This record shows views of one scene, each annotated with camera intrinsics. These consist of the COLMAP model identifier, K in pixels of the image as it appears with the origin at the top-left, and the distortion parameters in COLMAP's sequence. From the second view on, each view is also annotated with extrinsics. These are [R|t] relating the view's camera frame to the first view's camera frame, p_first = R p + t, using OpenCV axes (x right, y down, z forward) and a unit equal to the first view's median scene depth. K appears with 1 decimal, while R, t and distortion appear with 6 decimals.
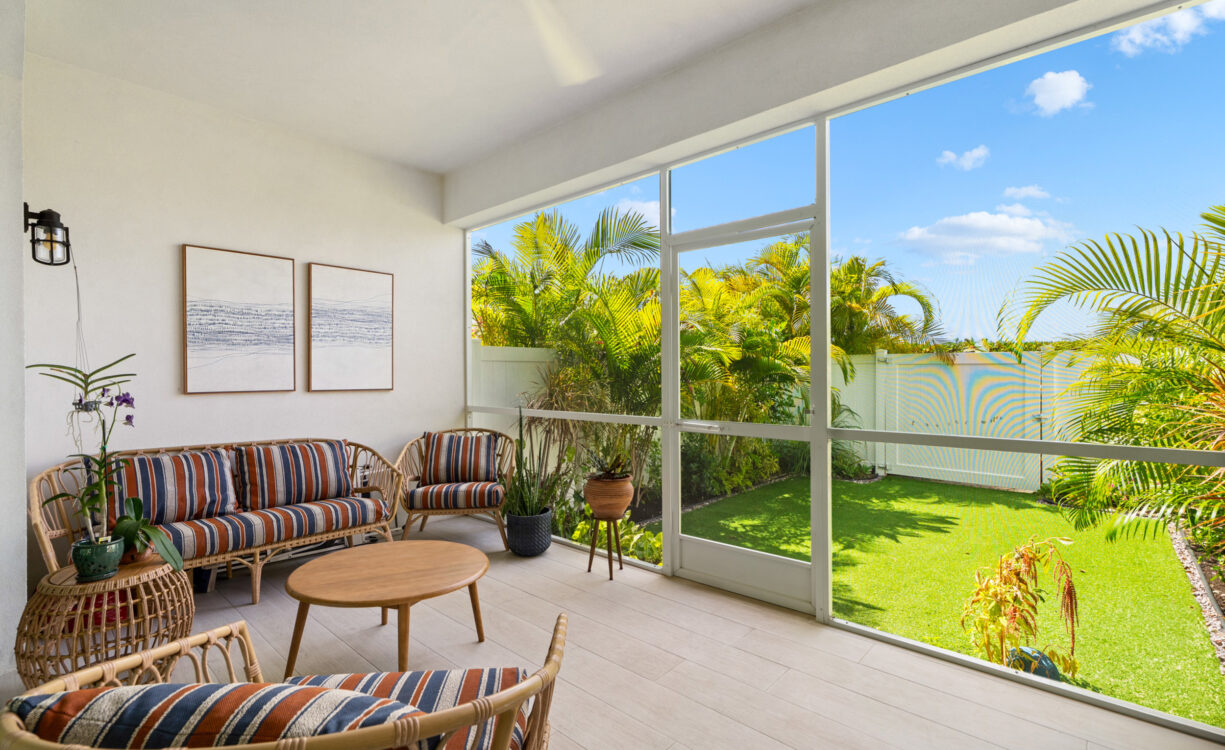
lens RADIAL K [[530.8, 0, 627.8], [0, 530.8, 367.6], [0, 0, 1]] dist [-0.002399, -0.000208]
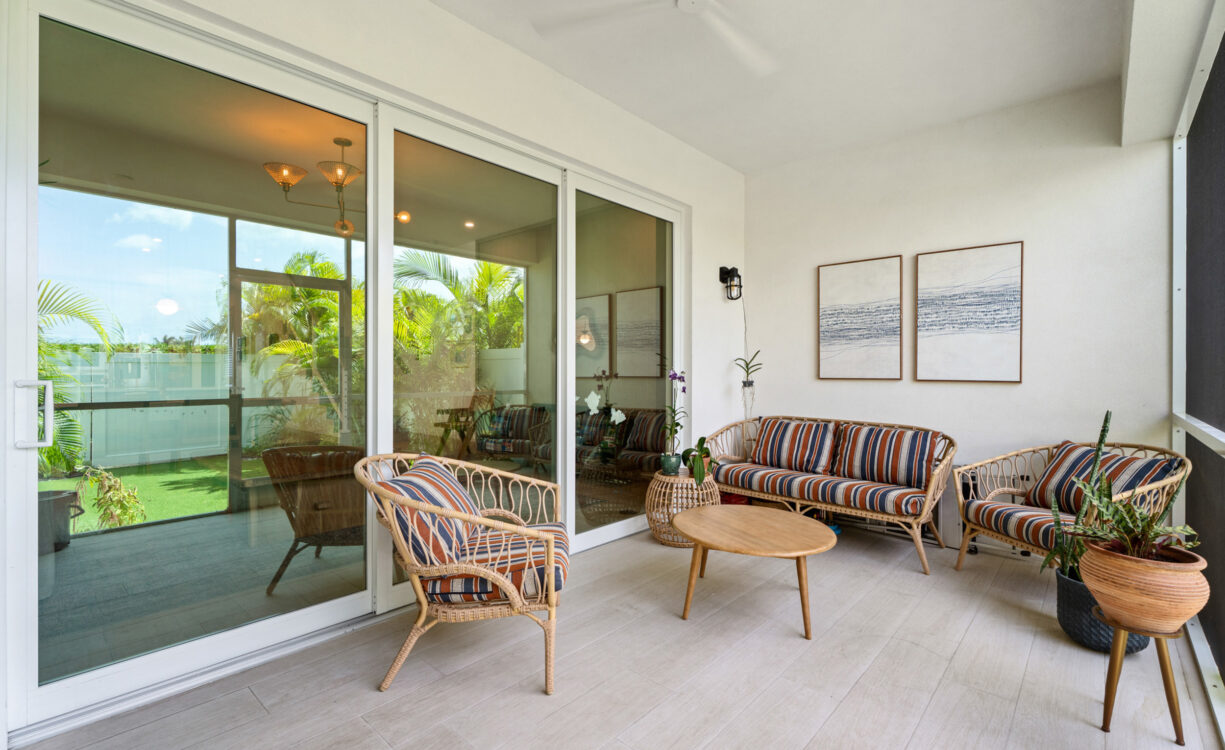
lens RADIAL K [[538.2, 0, 594.5], [0, 538.2, 383.6], [0, 0, 1]] dist [0.000381, -0.000026]
pose [[0.006858, 0.041231, -0.999126, 0.475756], [0.019289, 0.998958, 0.041357, -0.004527], [0.999790, -0.019556, 0.006055, 0.396706]]
